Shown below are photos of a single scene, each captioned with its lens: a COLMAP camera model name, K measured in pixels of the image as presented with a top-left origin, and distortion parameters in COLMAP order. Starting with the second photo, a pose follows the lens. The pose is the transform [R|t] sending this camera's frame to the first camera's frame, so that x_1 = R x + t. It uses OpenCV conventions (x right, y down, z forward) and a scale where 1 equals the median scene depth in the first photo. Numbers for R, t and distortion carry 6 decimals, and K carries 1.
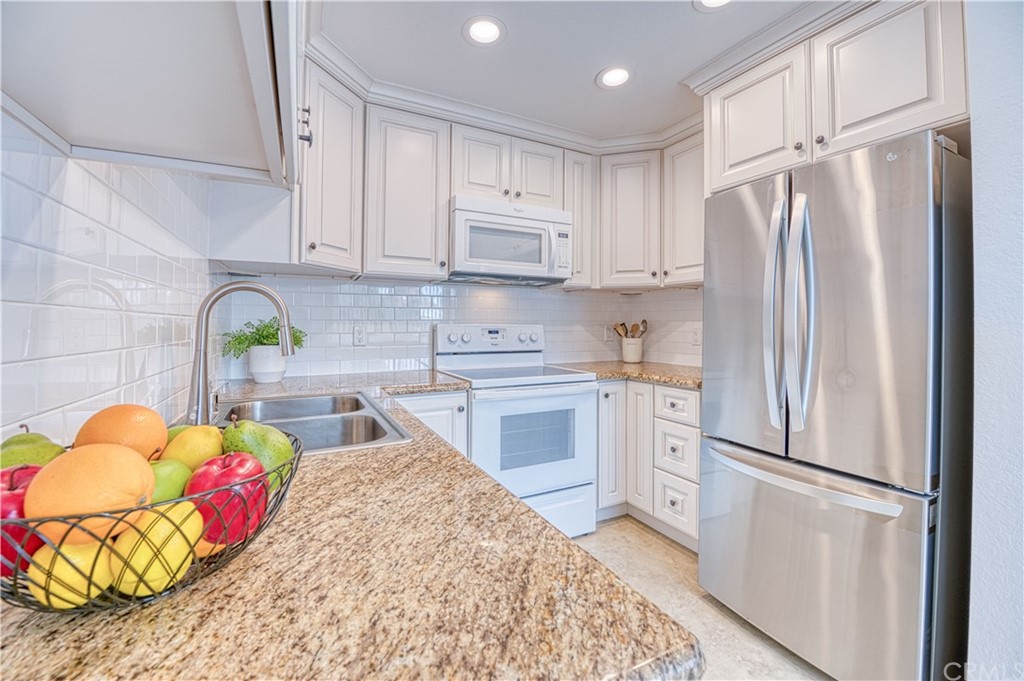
lens RADIAL K [[415.9, 0, 509.7], [0, 415.9, 327.5], [0, 0, 1]] dist [-0.024970, -0.000210]
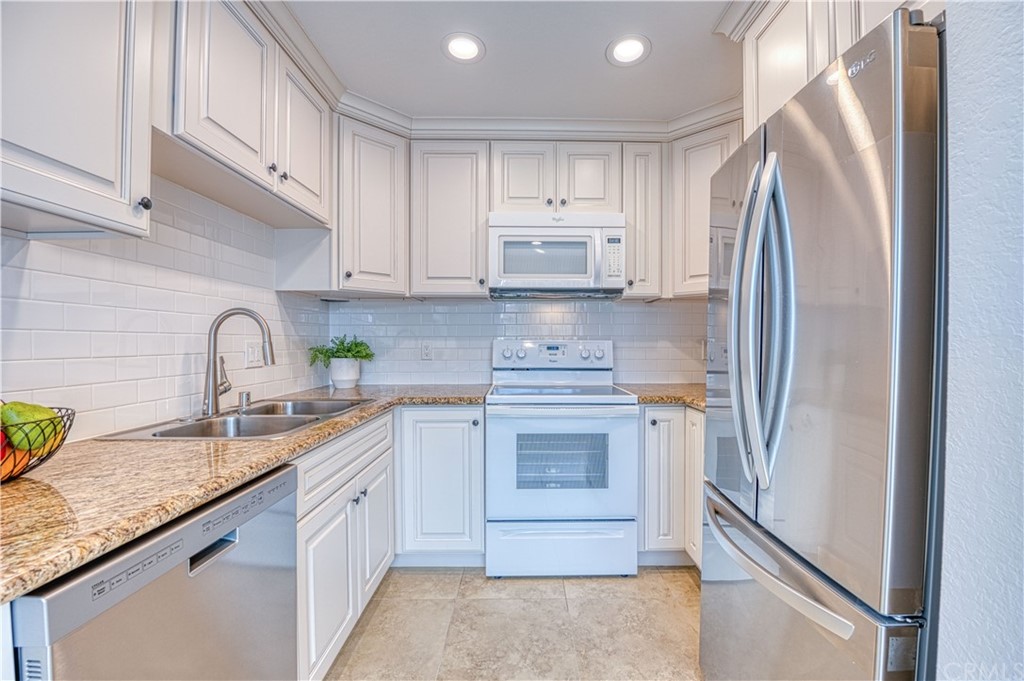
lens RADIAL K [[423.4, 0, 515.0], [0, 423.4, 351.3], [0, 0, 1]] dist [-0.023495, -0.000268]
pose [[0.897868, 0.008332, -0.440186, 0.361079], [-0.000313, 0.999833, 0.018287, 0.000522], [0.440265, -0.016281, 0.897720, 0.090494]]
